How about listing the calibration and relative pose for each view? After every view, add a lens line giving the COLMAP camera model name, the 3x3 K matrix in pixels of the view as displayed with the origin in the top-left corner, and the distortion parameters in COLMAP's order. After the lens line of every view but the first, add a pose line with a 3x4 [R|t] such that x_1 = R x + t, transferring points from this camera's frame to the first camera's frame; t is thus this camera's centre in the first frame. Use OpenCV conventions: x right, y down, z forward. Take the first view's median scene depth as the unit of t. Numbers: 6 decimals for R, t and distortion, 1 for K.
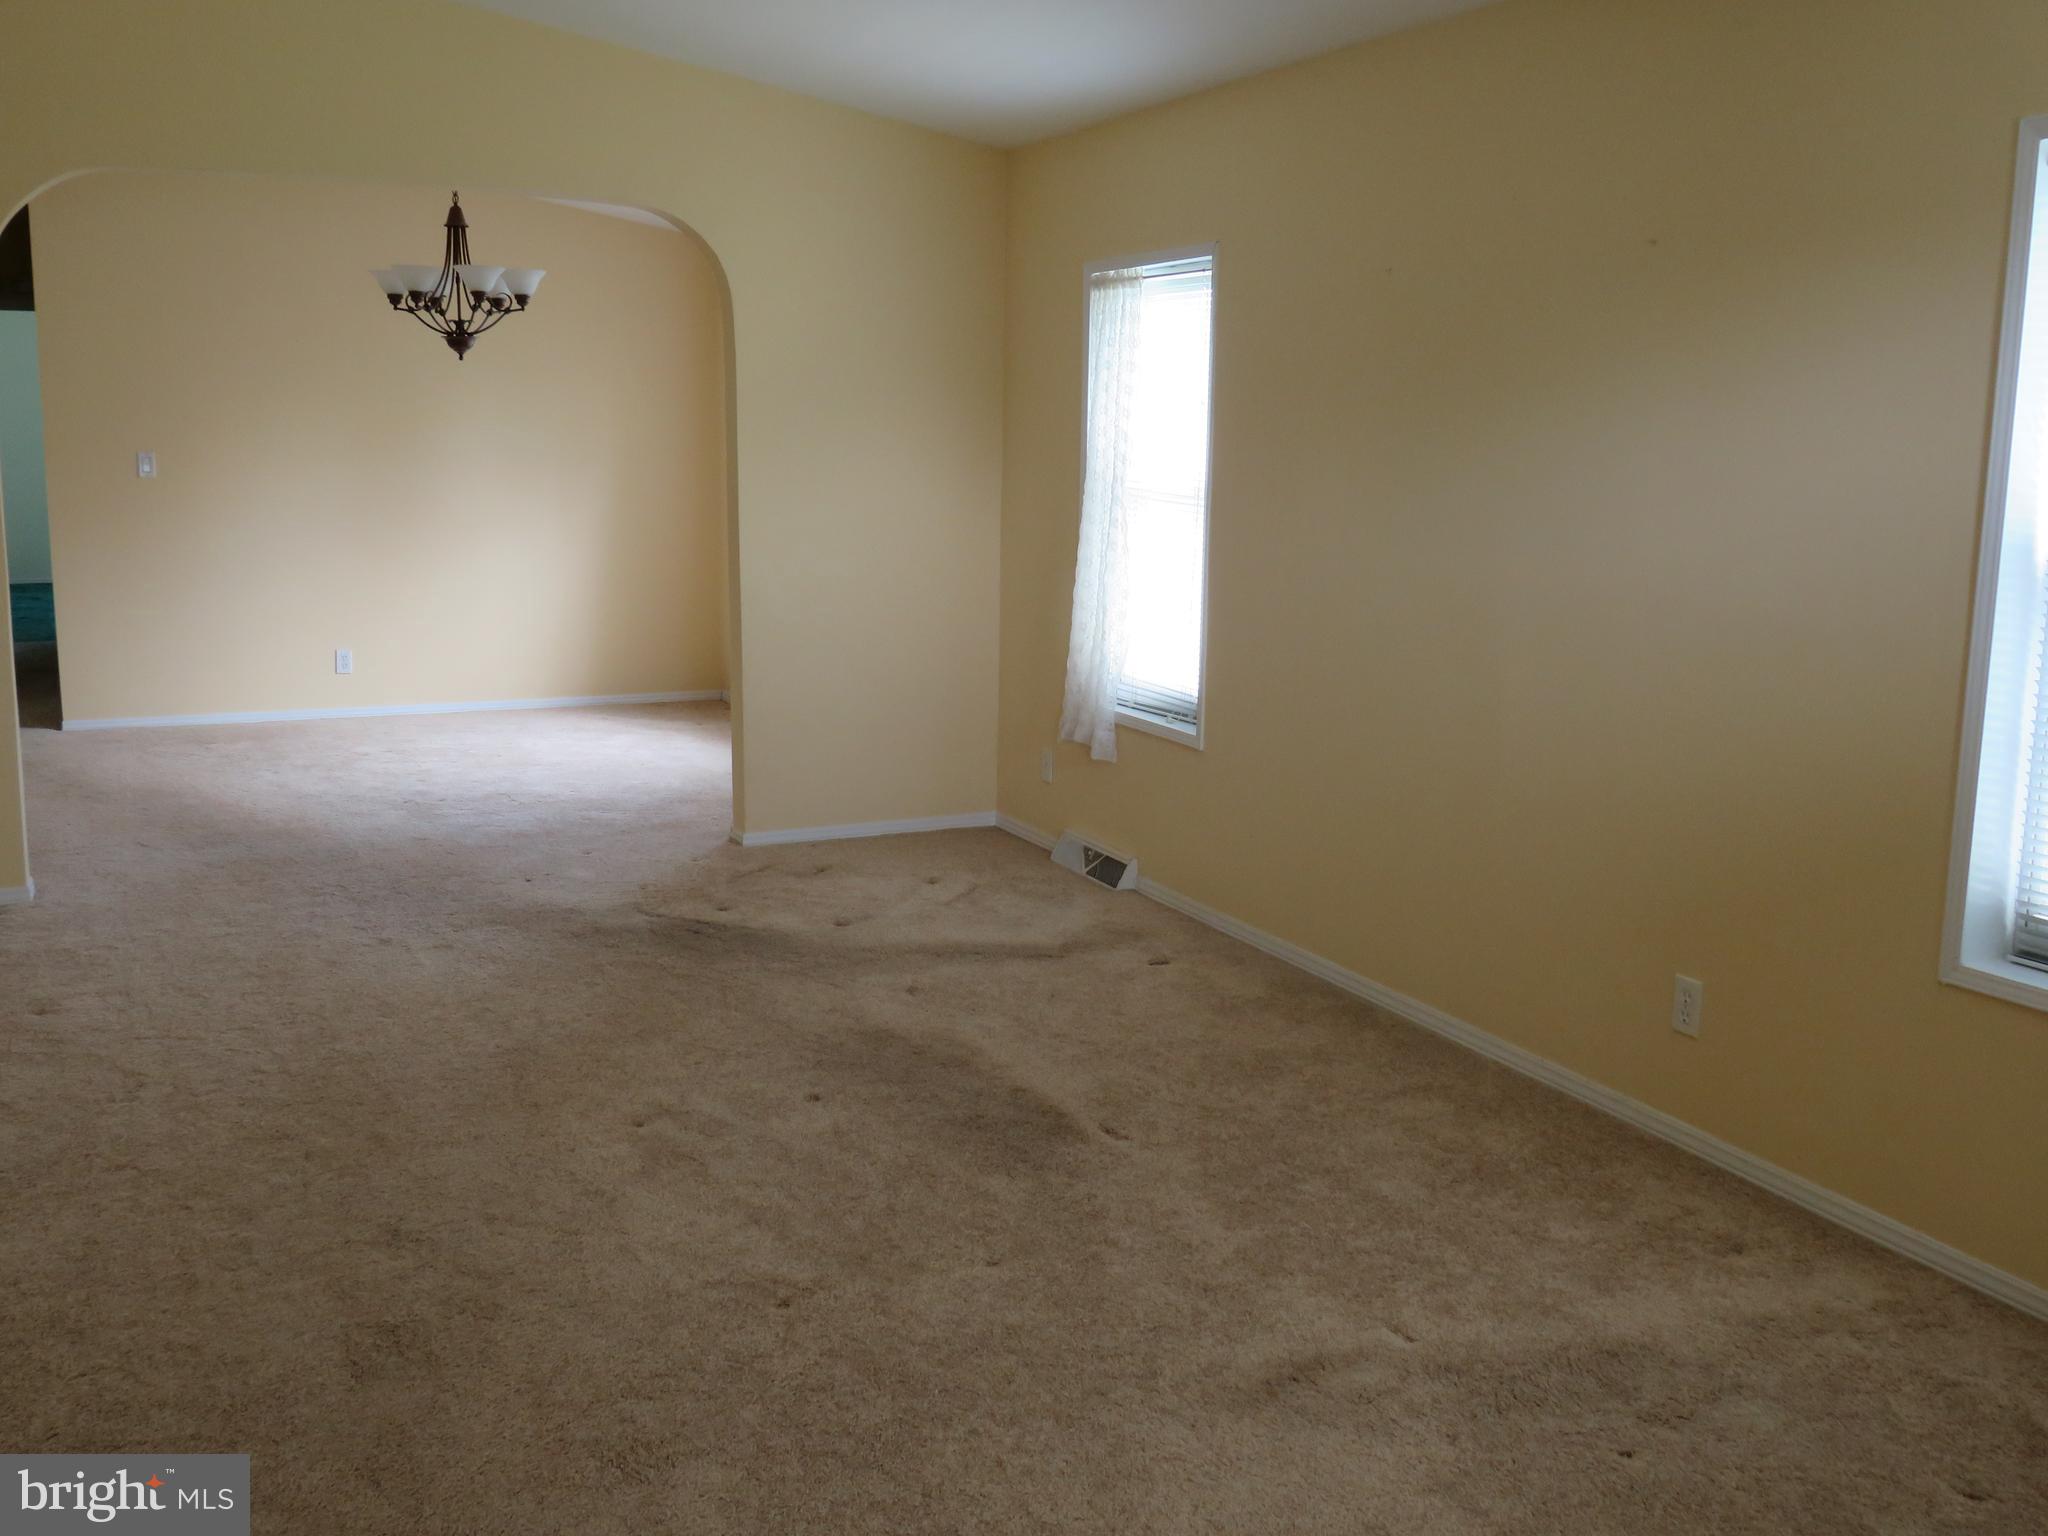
lens RADIAL K [[1927.8, 0, 1024.6], [0, 1927.8, 746.9], [0, 0, 1]] dist [-0.022955, 0.000000]
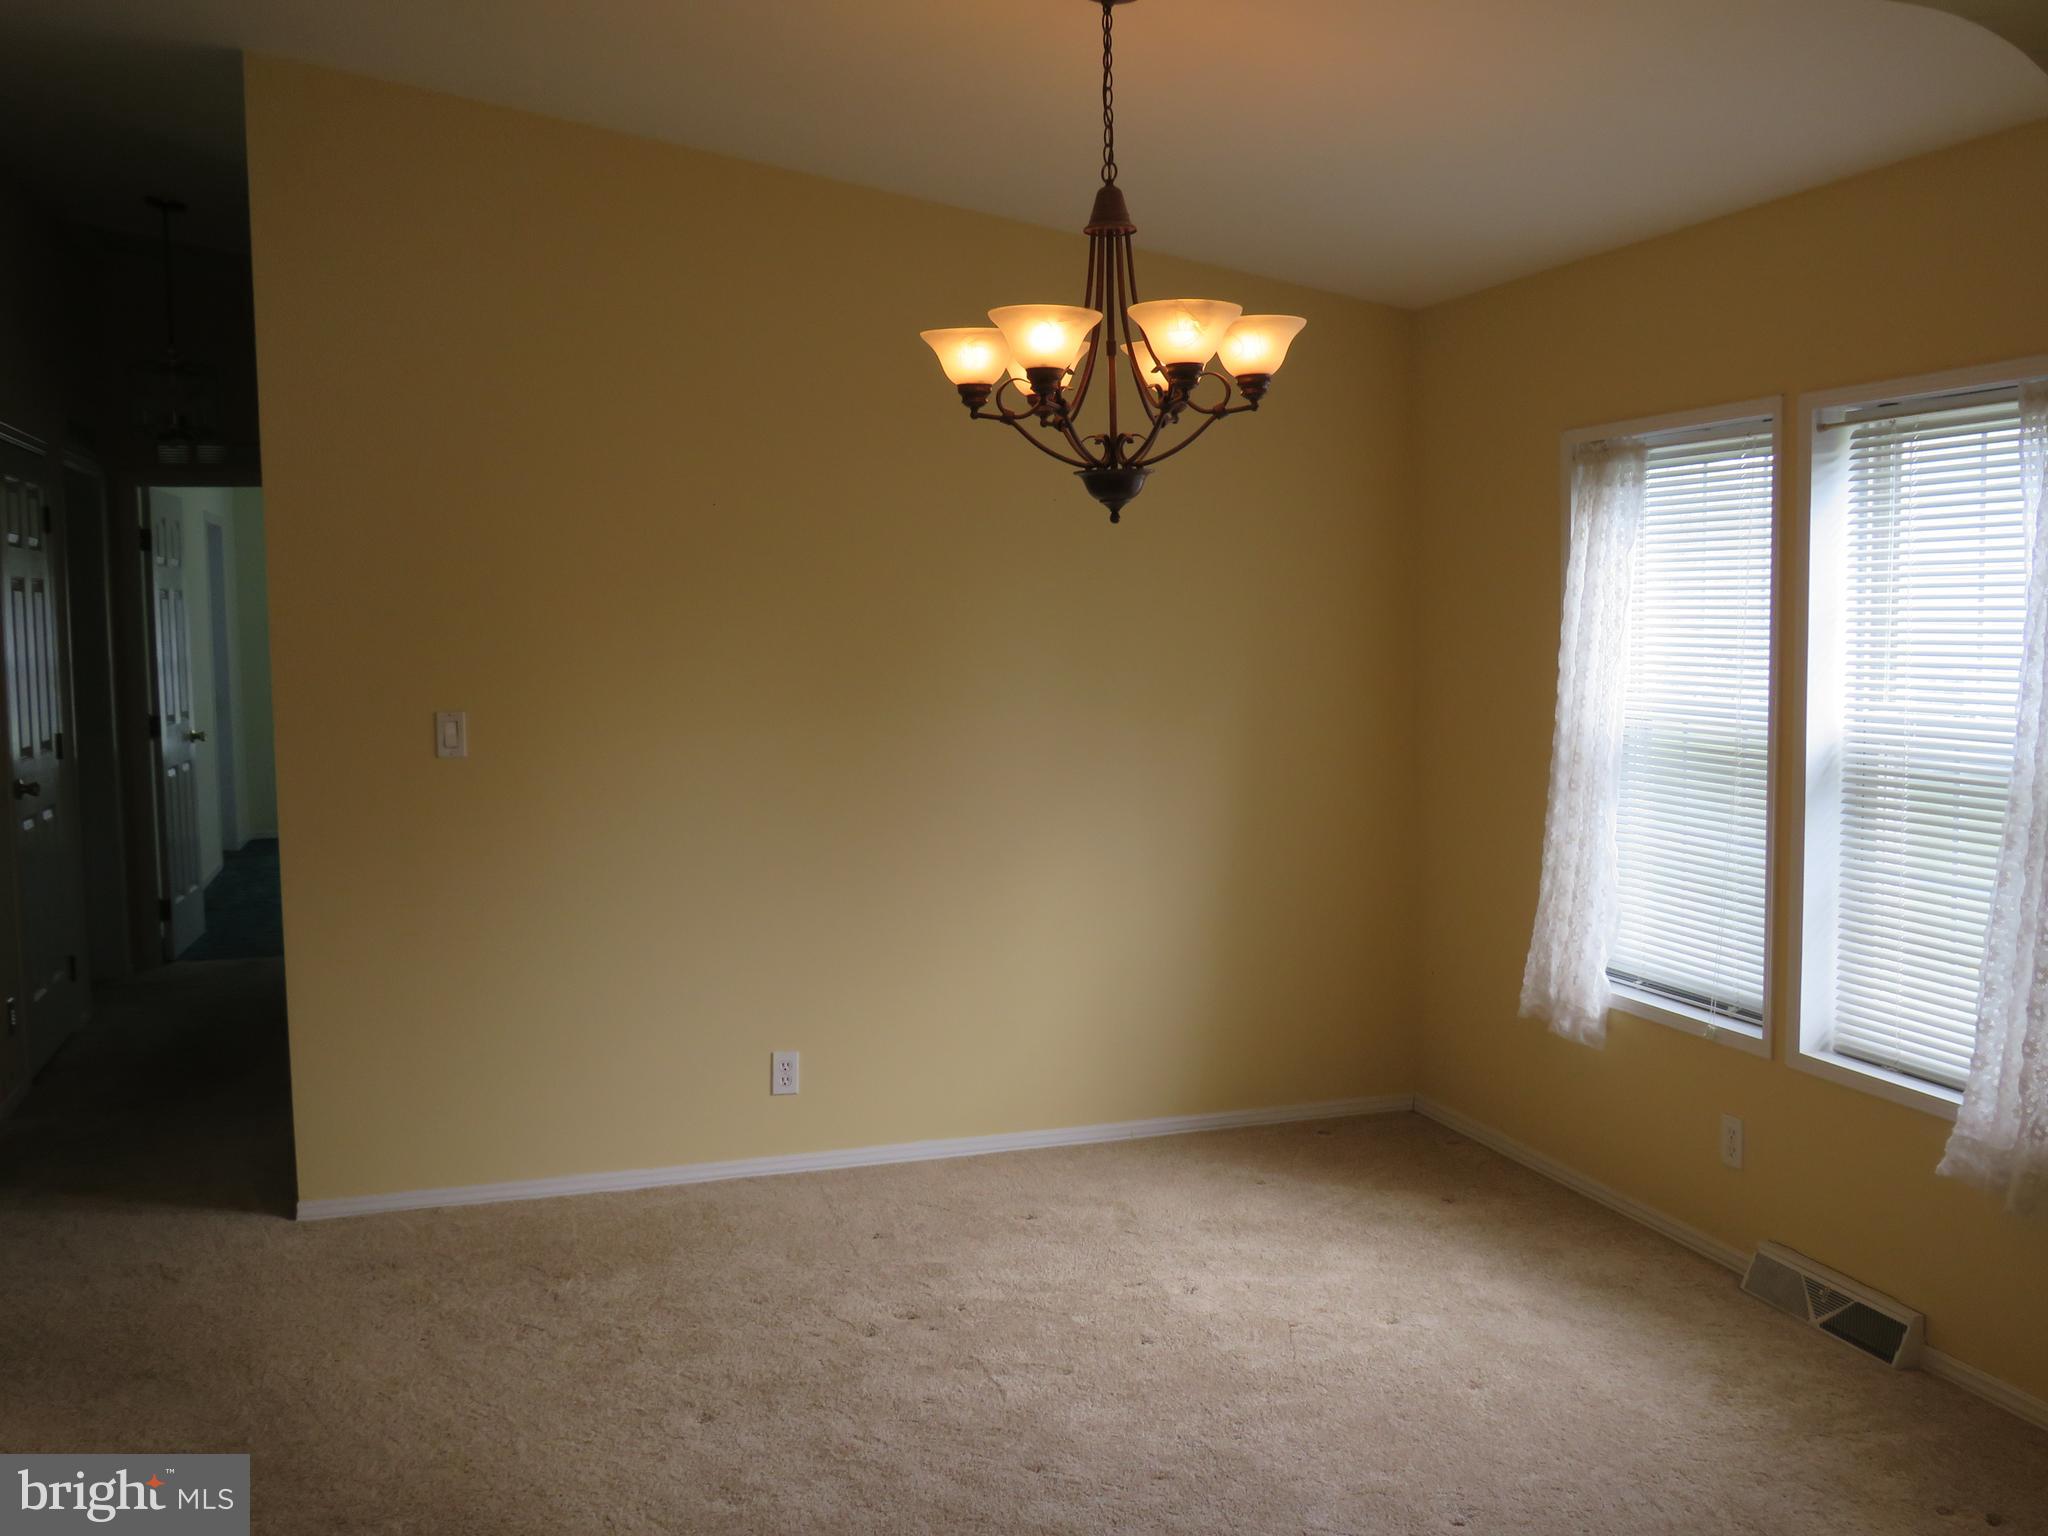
lens RADIAL K [[1927.8, 0, 1008.4], [0, 1927.8, 770.7], [0, 0, 1]] dist [-0.022955, 0.000000]
pose [[0.989163, -0.014415, -0.146109, -0.363129], [0.003064, 0.996979, -0.077616, -0.154666], [0.146787, 0.076328, 0.986219, 0.793173]]
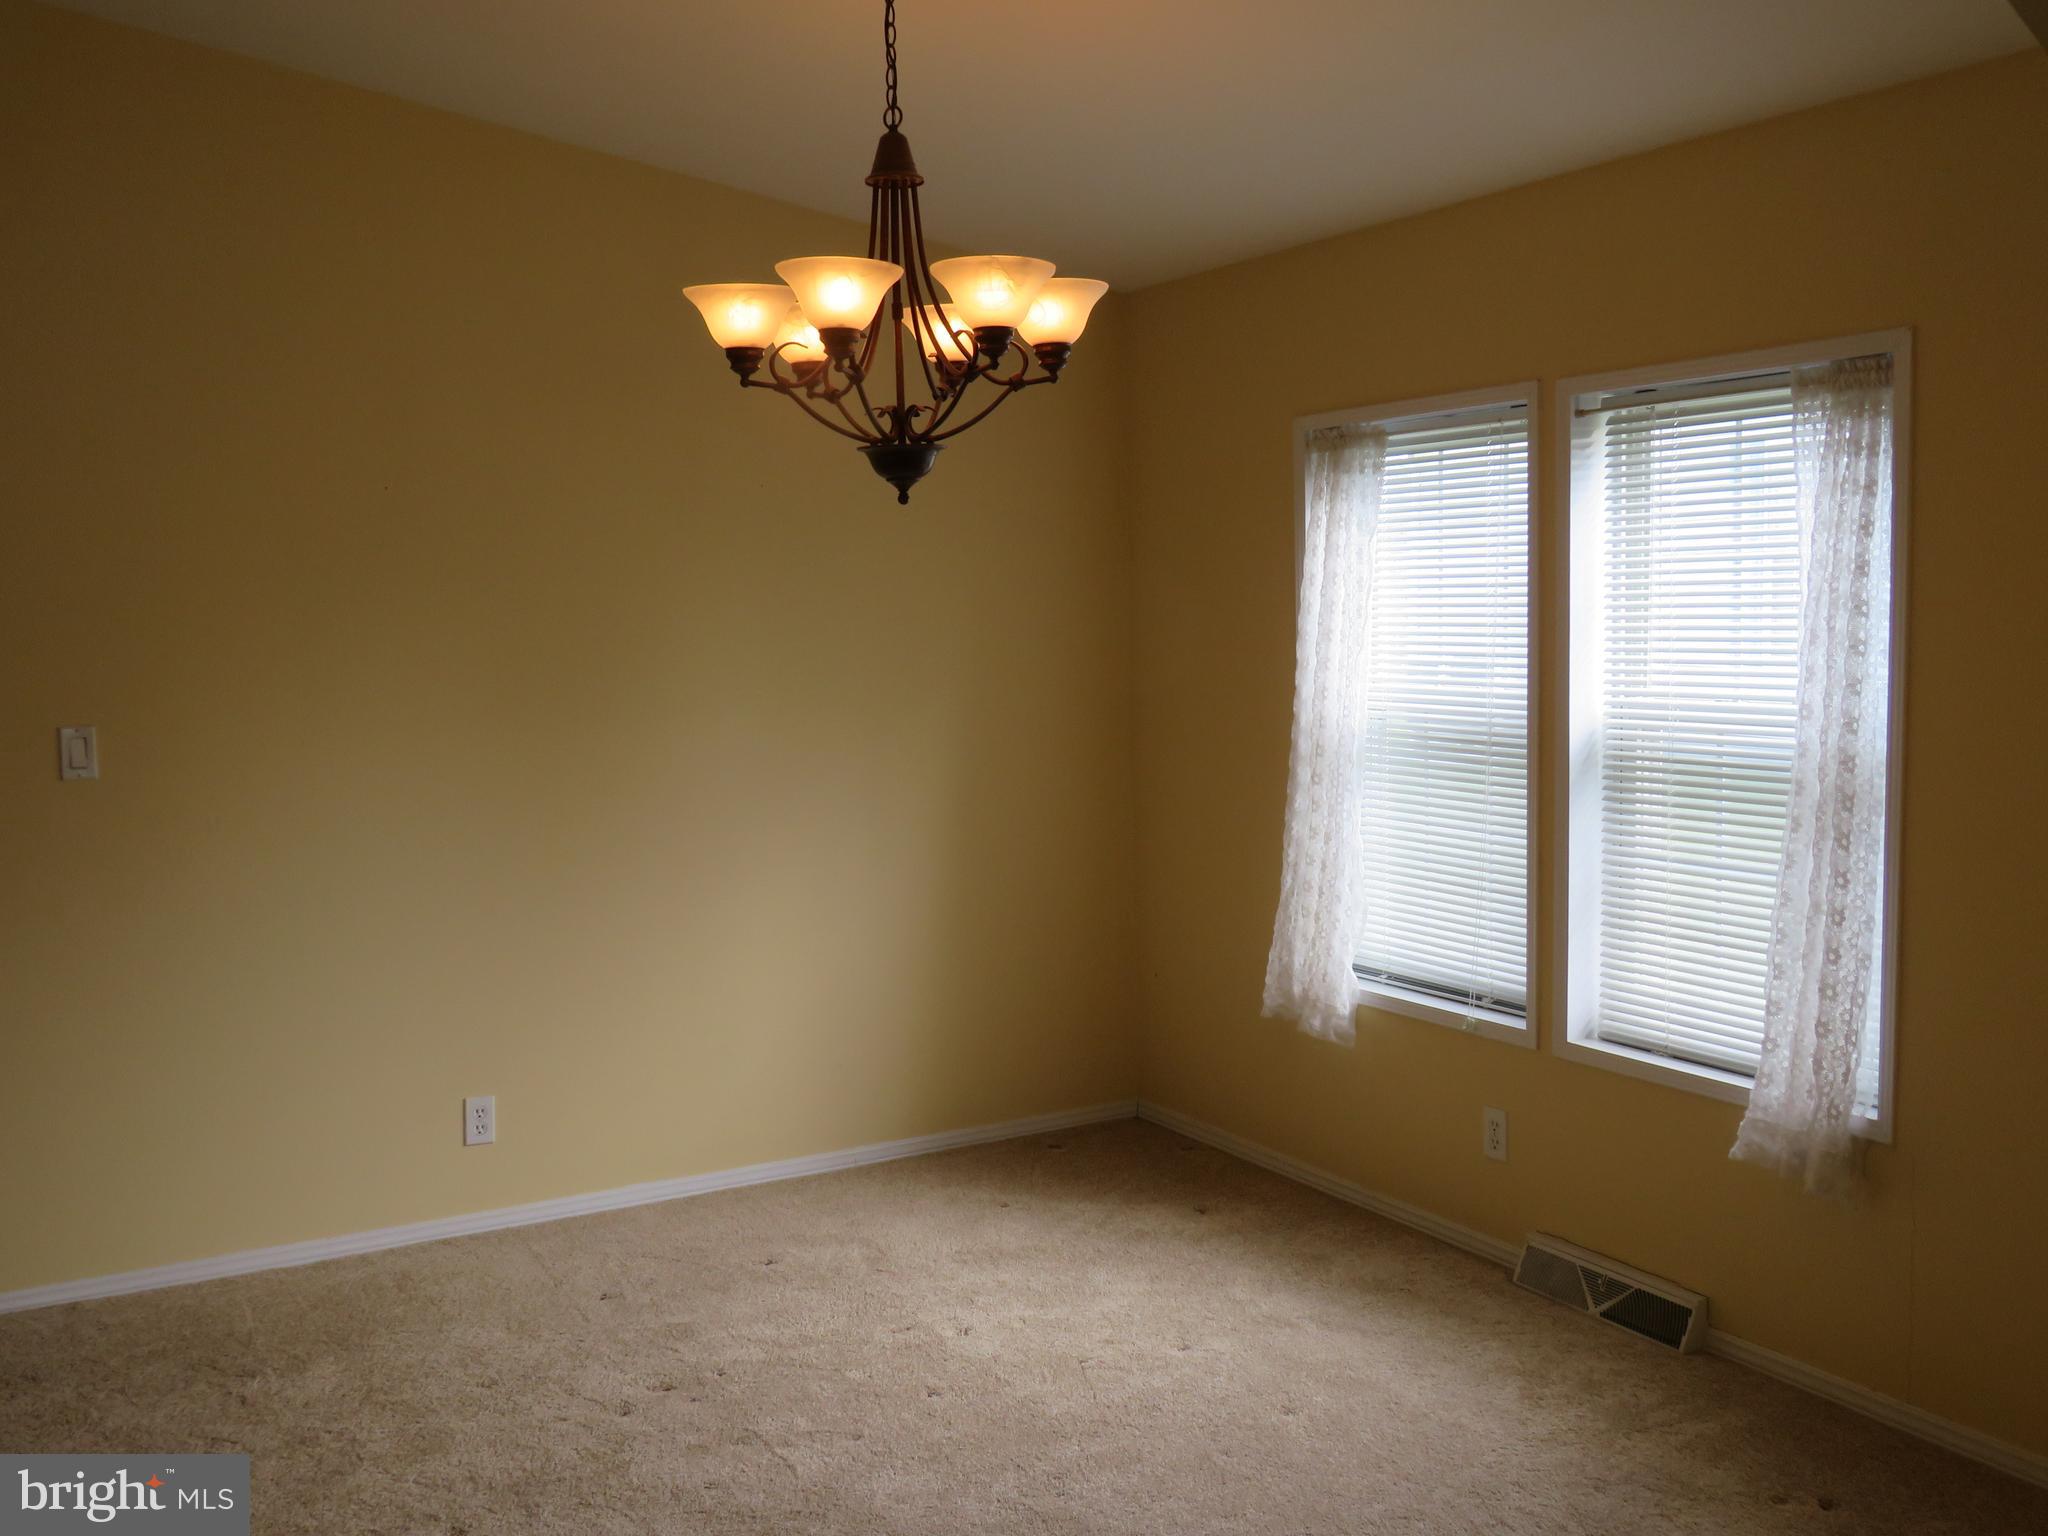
lens RADIAL K [[1927.8, 0, 1008.1], [0, 1927.8, 770.6], [0, 0, 1]] dist [-0.022955, 0.000000]
pose [[0.996776, -0.039299, 0.069946, -0.434791], [0.044397, 0.996351, -0.072890, -0.162462], [-0.066827, 0.075760, 0.994884, 0.849900]]
